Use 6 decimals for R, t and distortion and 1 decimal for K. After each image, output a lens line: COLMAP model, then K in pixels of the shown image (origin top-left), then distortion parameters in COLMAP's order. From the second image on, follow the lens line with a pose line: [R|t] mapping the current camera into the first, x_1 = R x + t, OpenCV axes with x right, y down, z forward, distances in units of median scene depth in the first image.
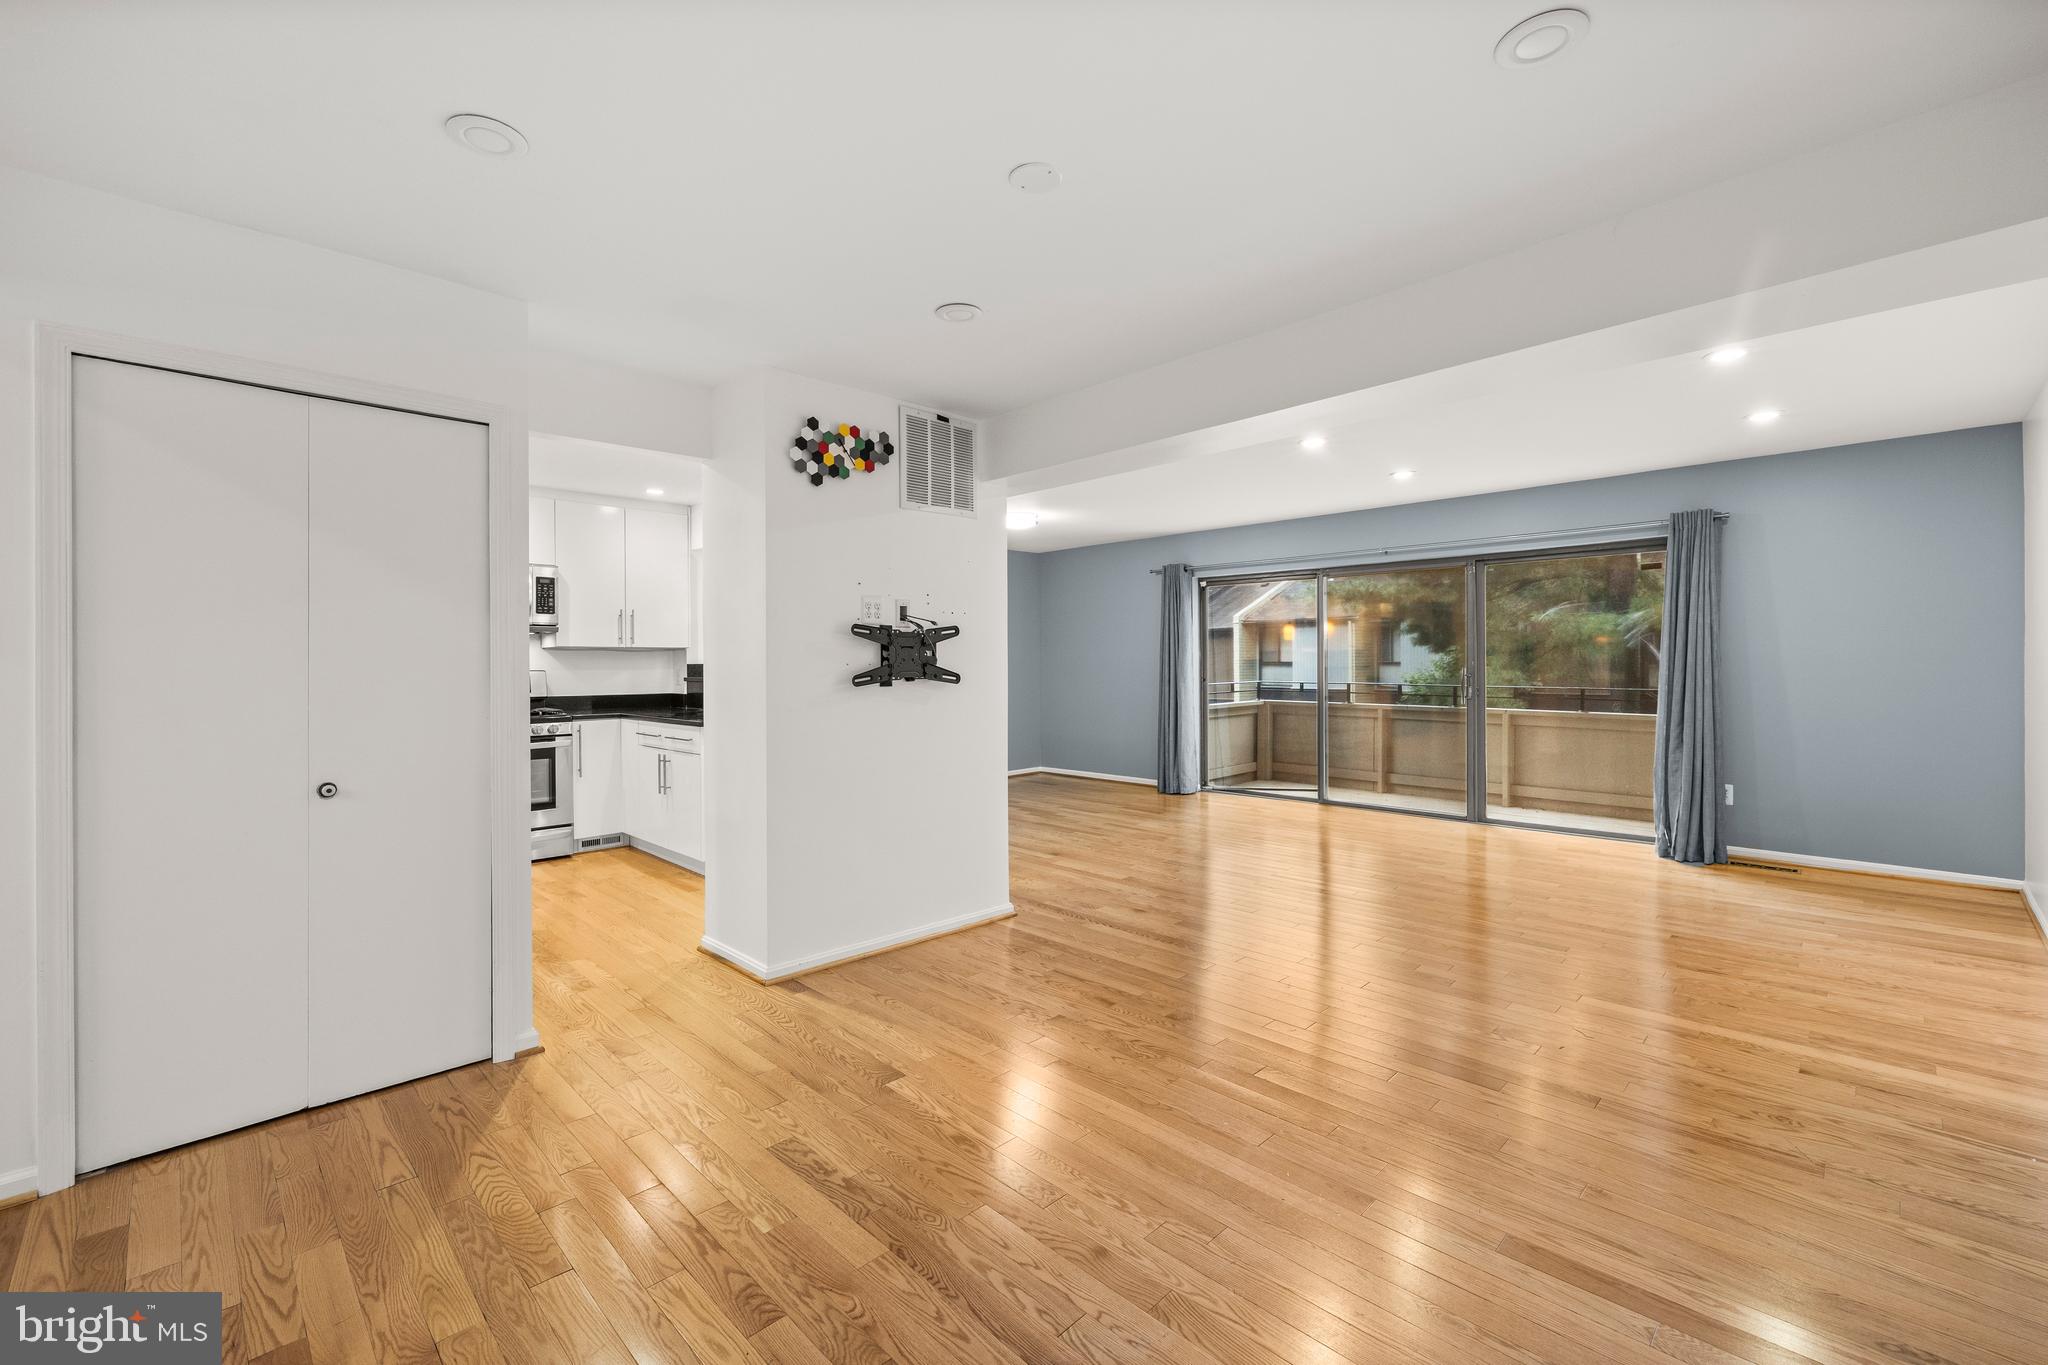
lens RADIAL K [[872.4, 0, 1015.2], [0, 872.4, 677.4], [0, 0, 1]] dist [-0.003532, 0.000540]
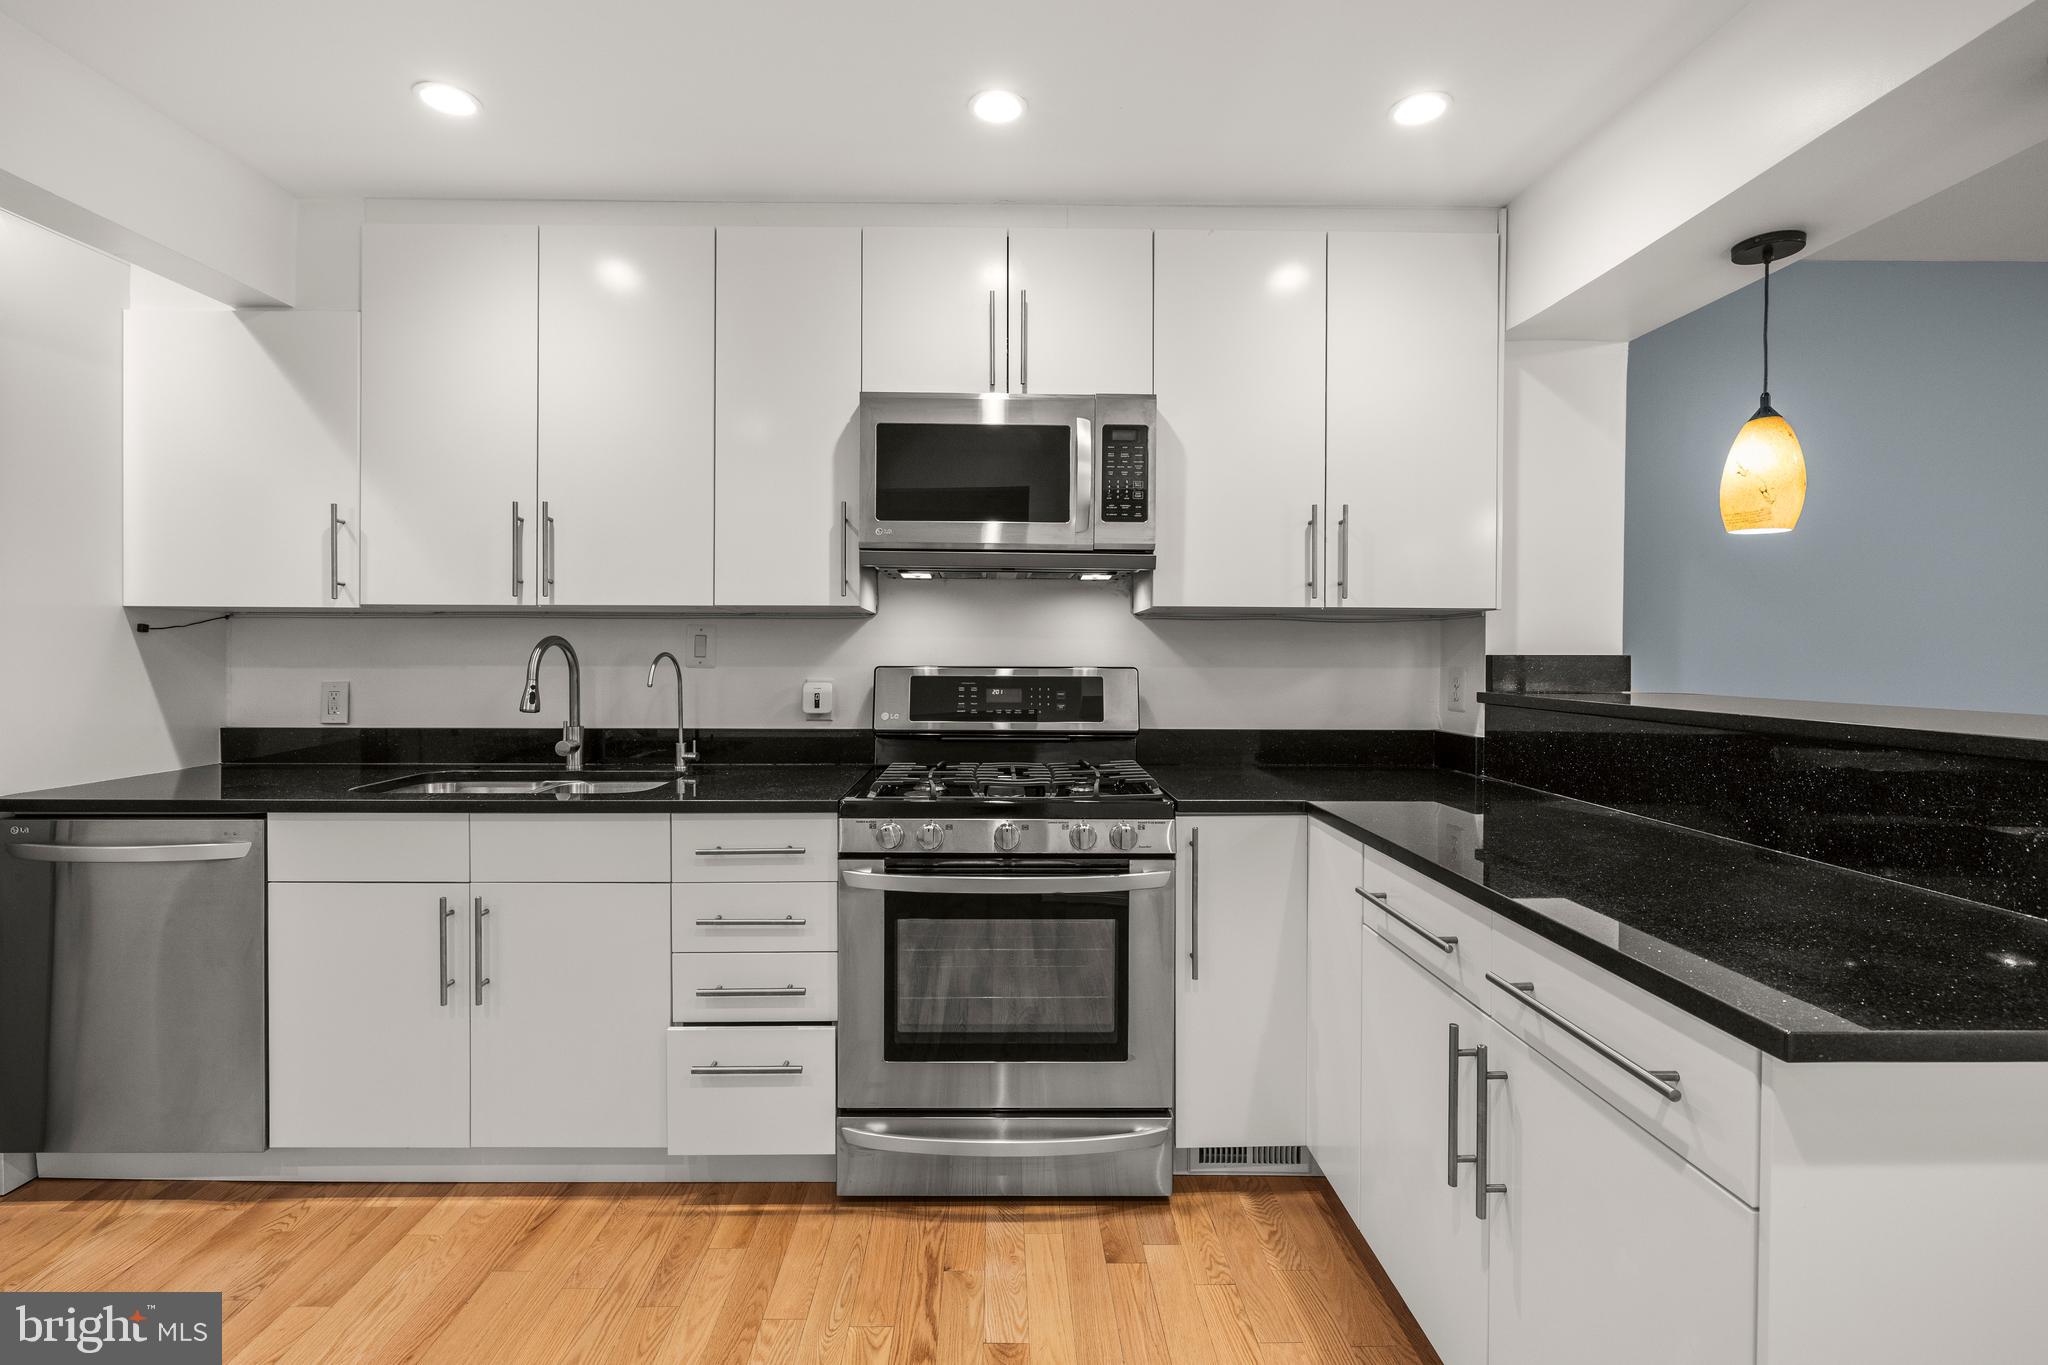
lens RADIAL K [[910.7, 0, 1013.0], [0, 910.7, 662.8], [0, 0, 1]] dist [-0.005084, 0.000255]
pose [[0.739504, 0.013898, -0.673009, -0.305730], [-0.017861, 0.999840, 0.001022, -0.010521], [0.672915, 0.011265, 0.739634, 0.672313]]
